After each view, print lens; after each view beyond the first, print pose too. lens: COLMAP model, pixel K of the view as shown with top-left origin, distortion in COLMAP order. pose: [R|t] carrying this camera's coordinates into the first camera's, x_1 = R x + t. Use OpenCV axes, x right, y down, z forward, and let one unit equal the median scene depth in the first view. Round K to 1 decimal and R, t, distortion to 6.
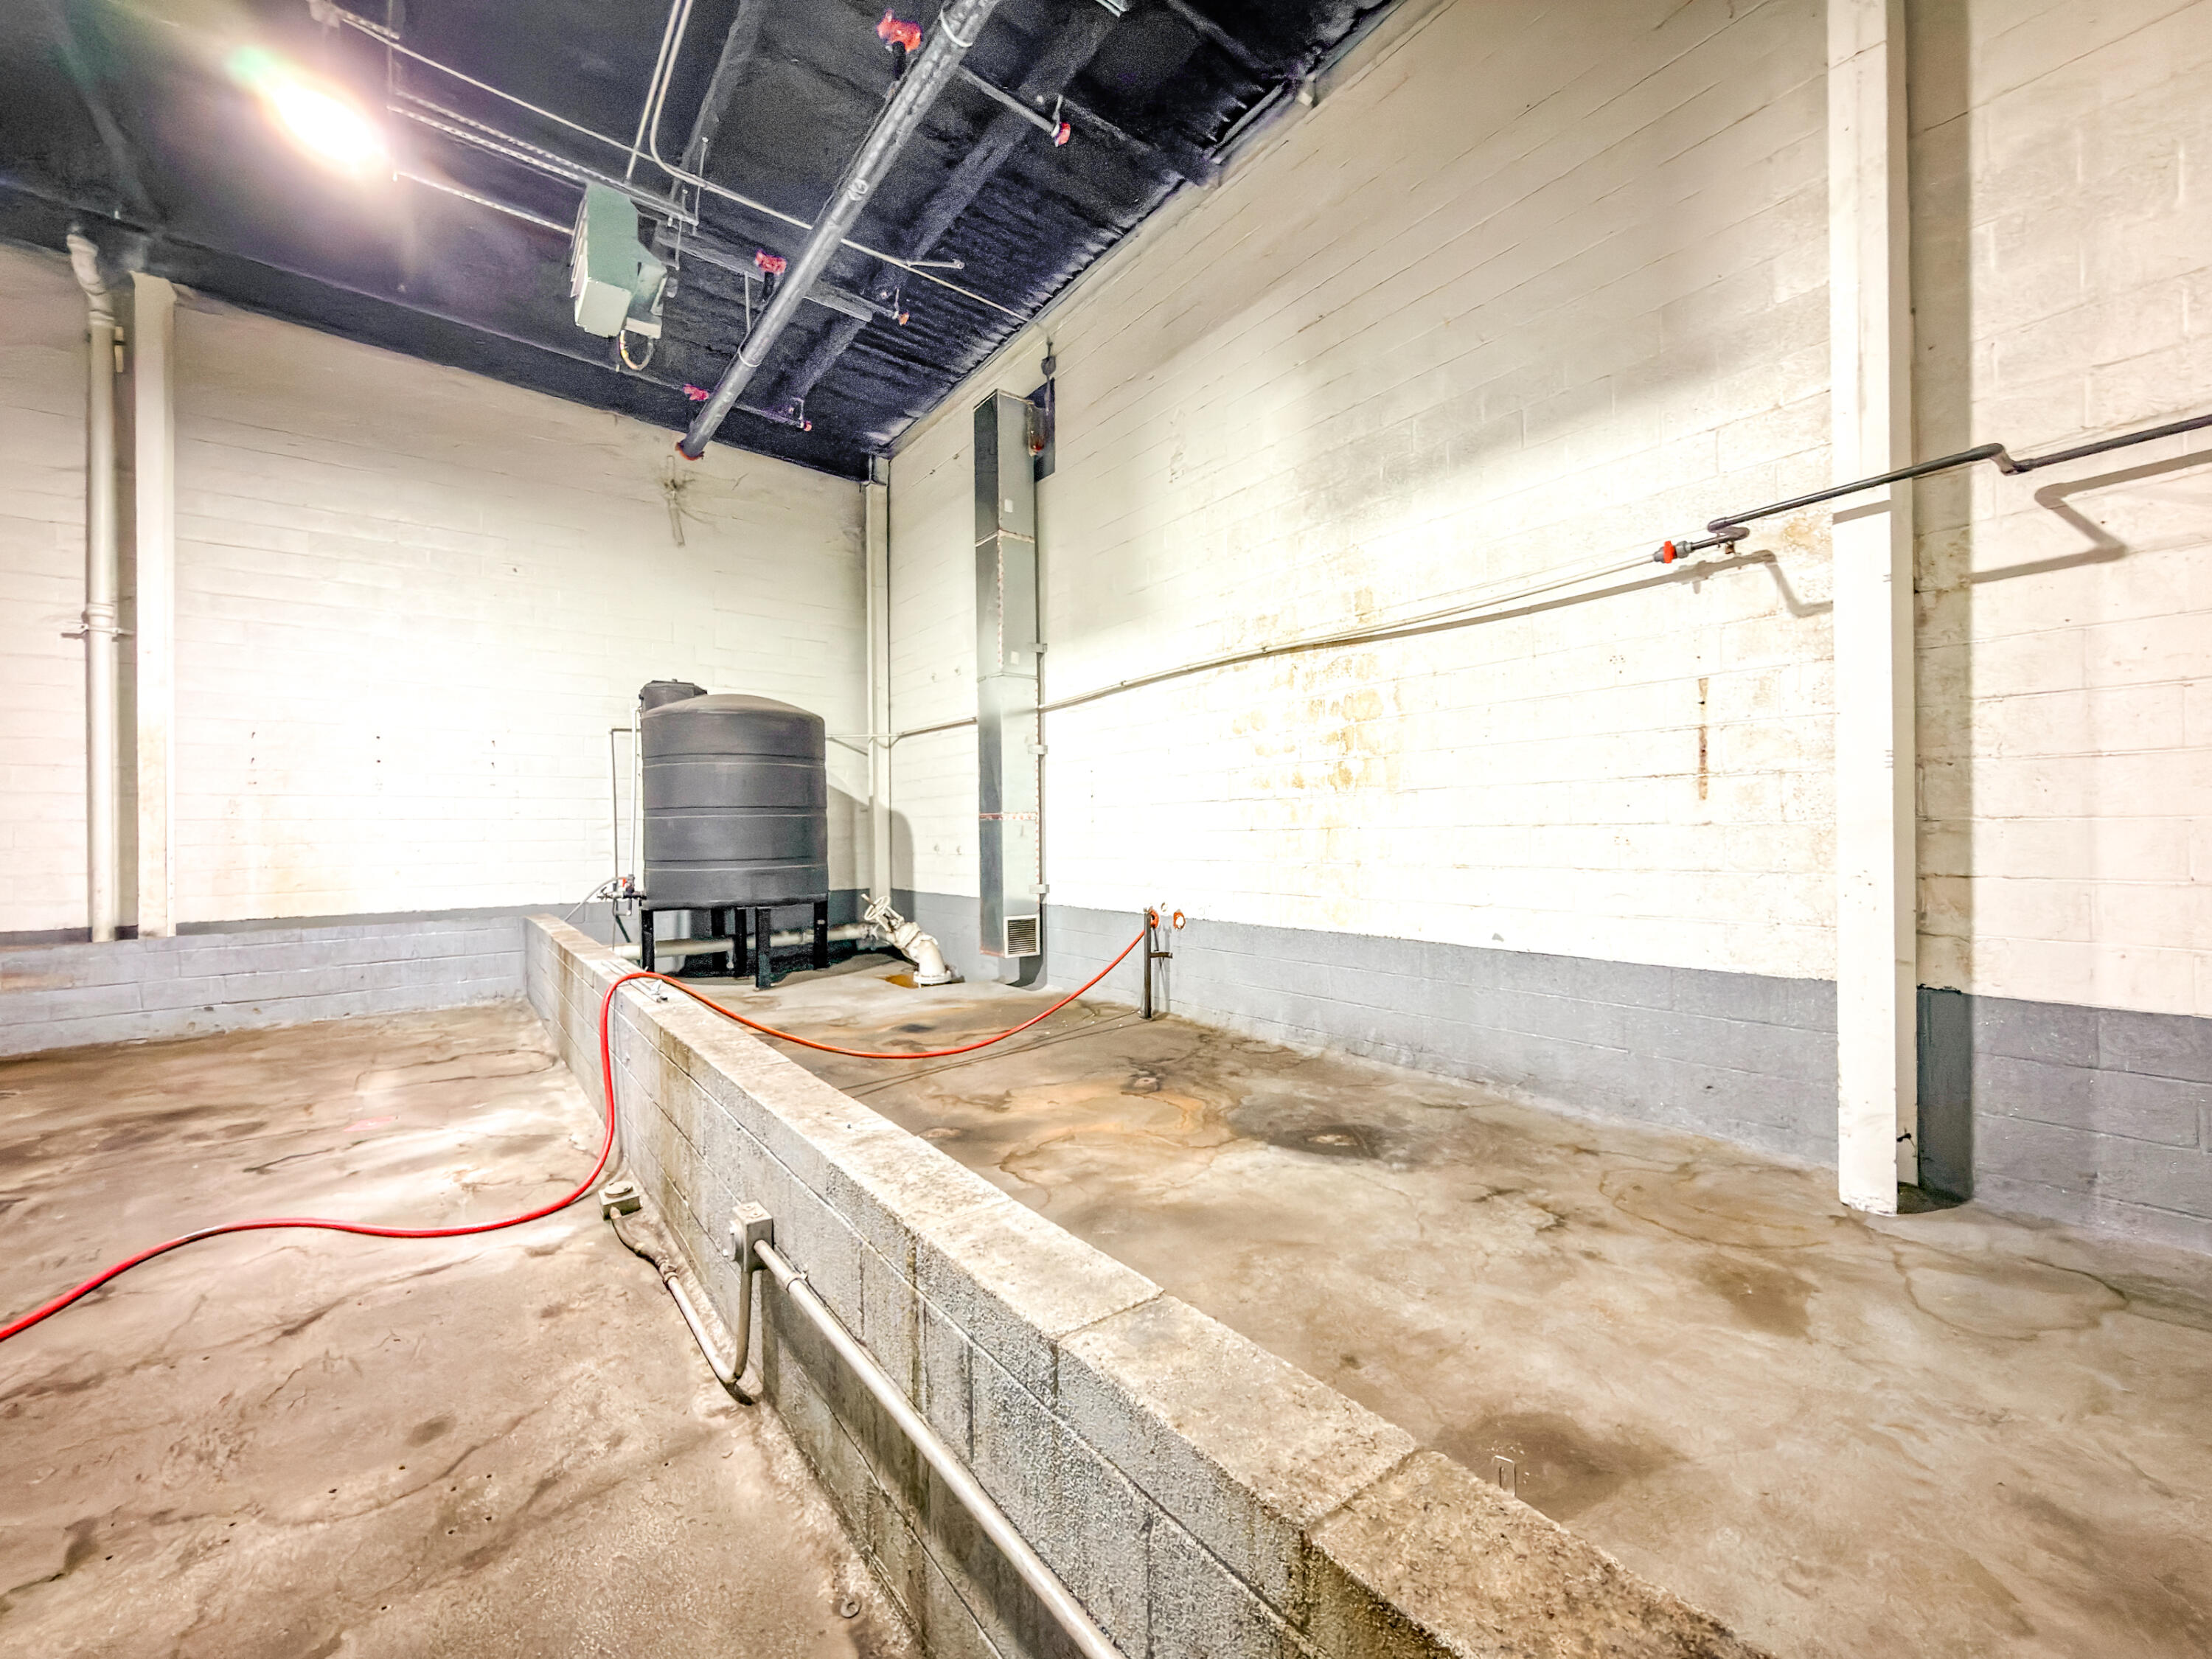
lens RADIAL K [[898.6, 0, 1109.5], [0, 898.6, 833.9], [0, 0, 1]] dist [0.000080, -0.000010]
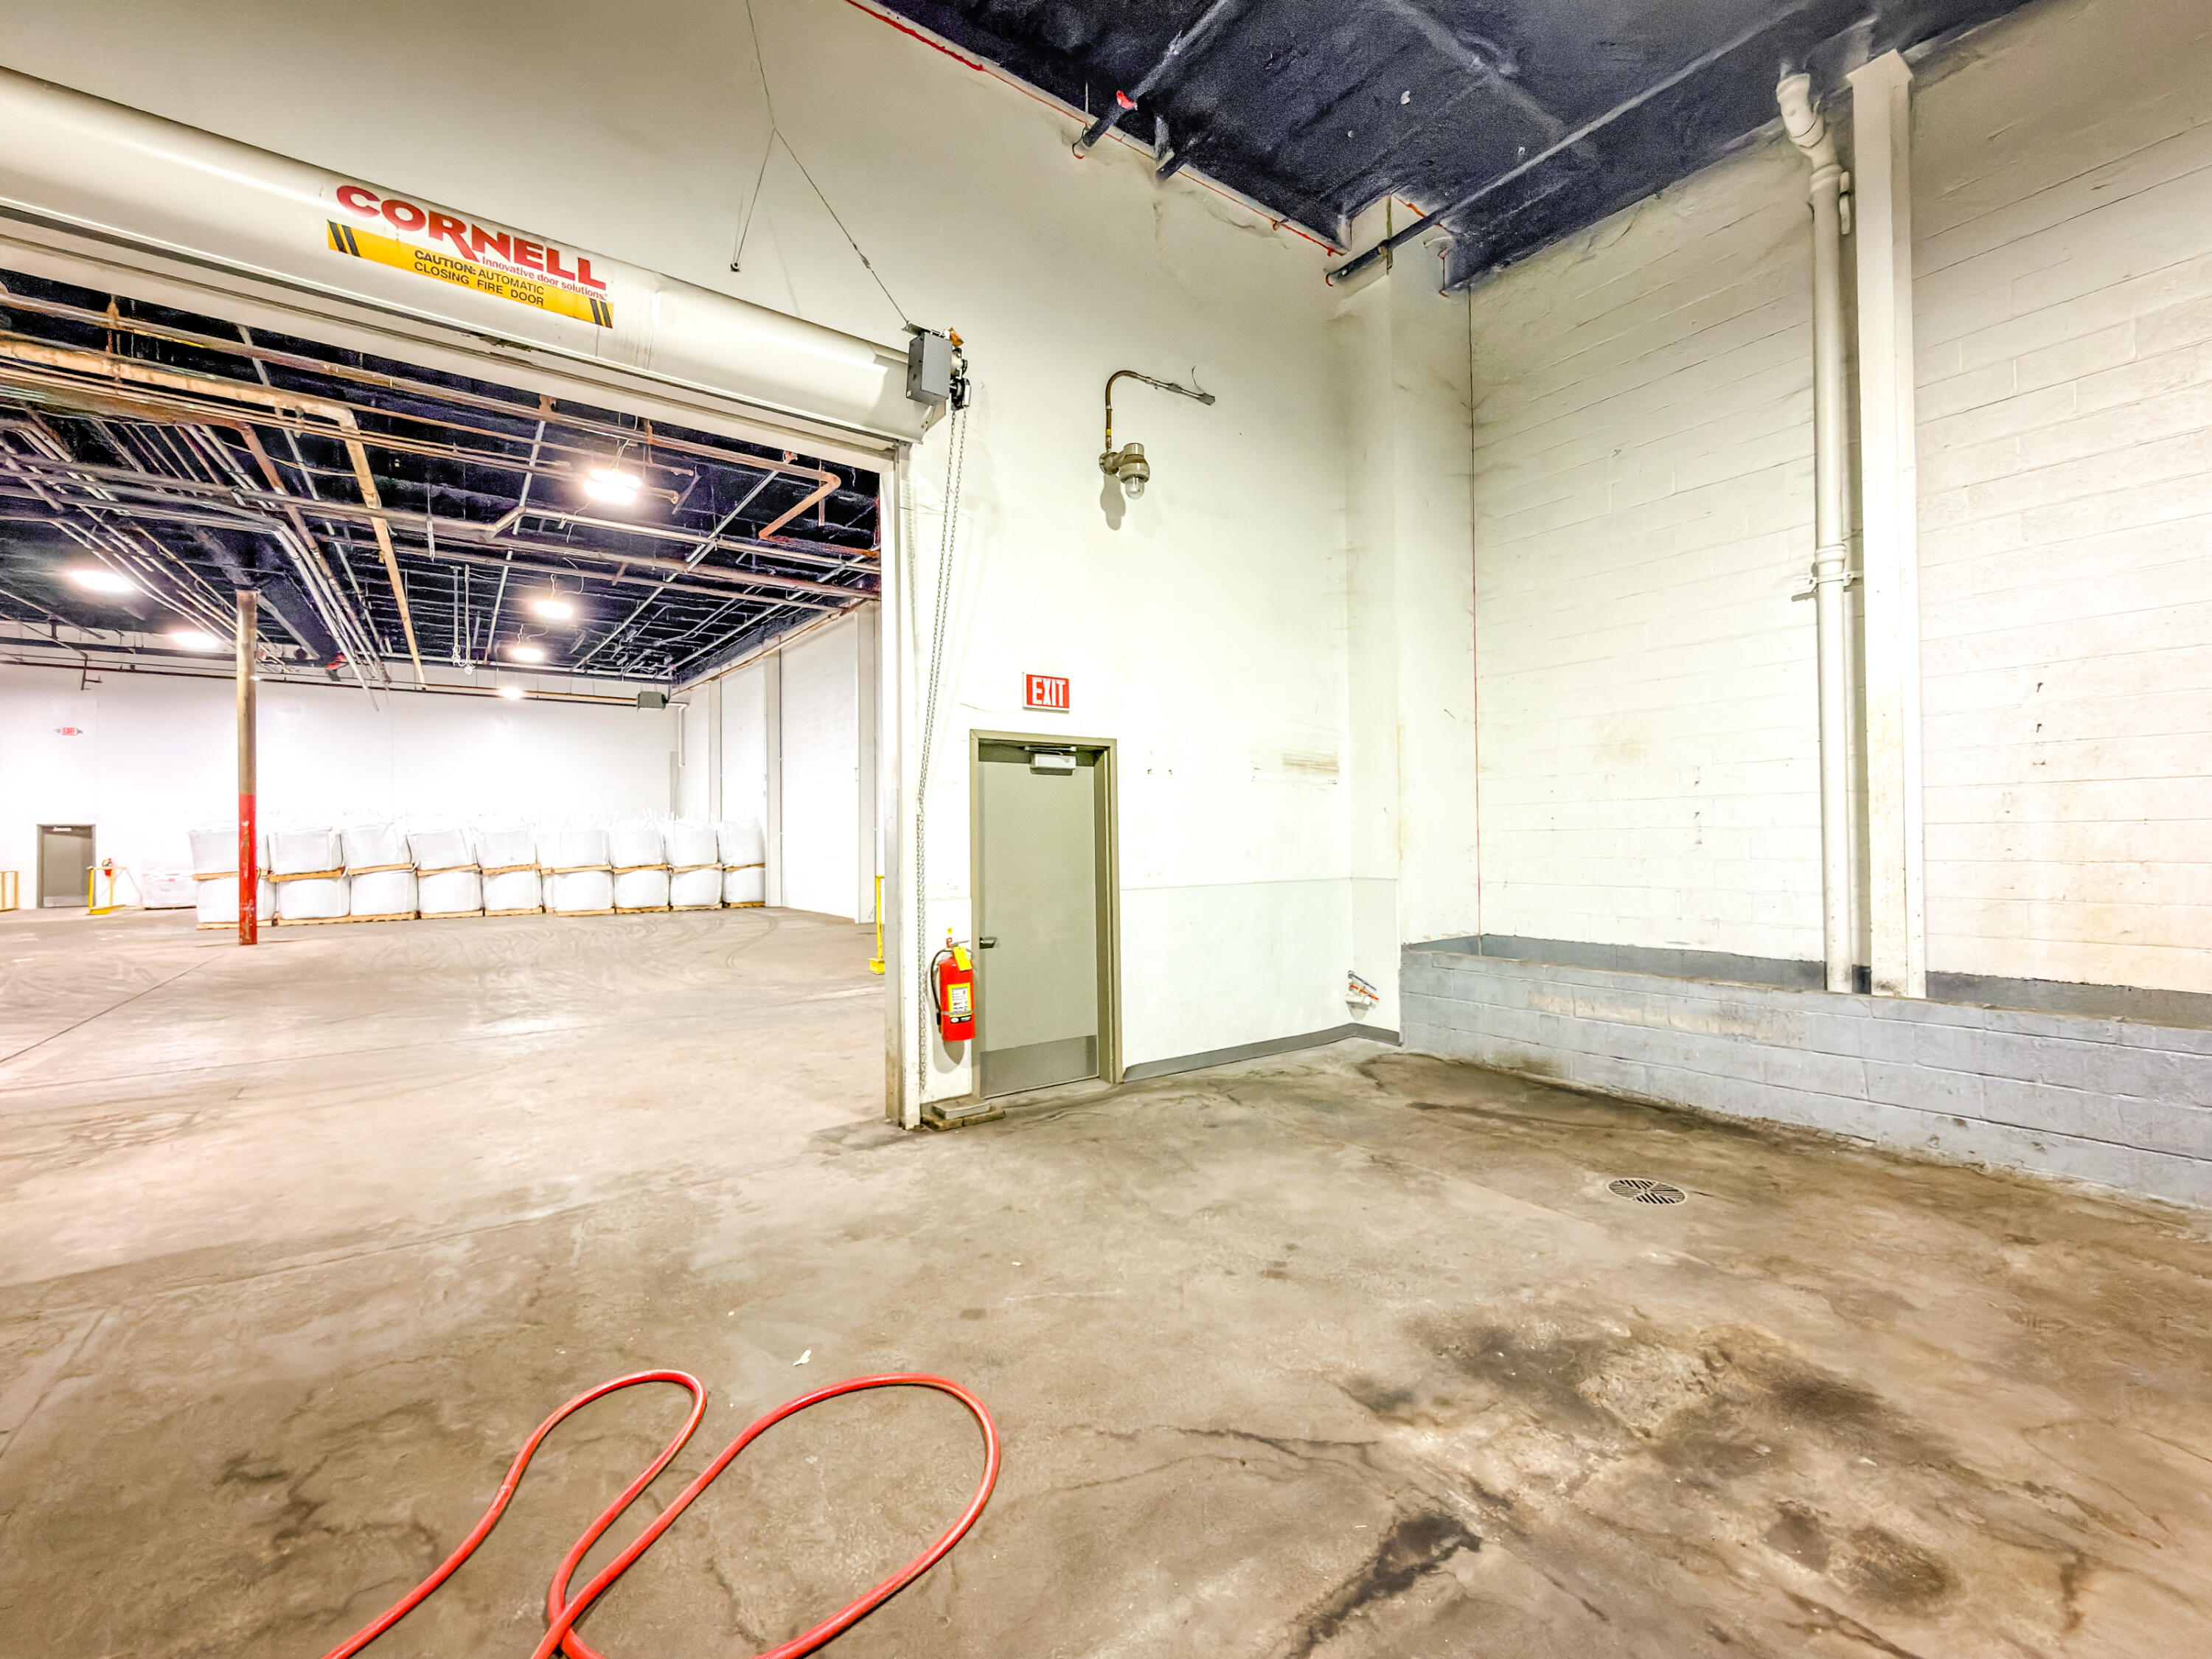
lens RADIAL K [[898.6, 0, 1106.4], [0, 898.6, 832.4], [0, 0, 1]] dist [0.000080, -0.000010]
pose [[-0.037122, -0.007393, -0.999283, -0.333860], [0.007406, 0.999943, -0.007673, -0.009046], [0.999283, -0.007685, -0.037065, 0.410305]]
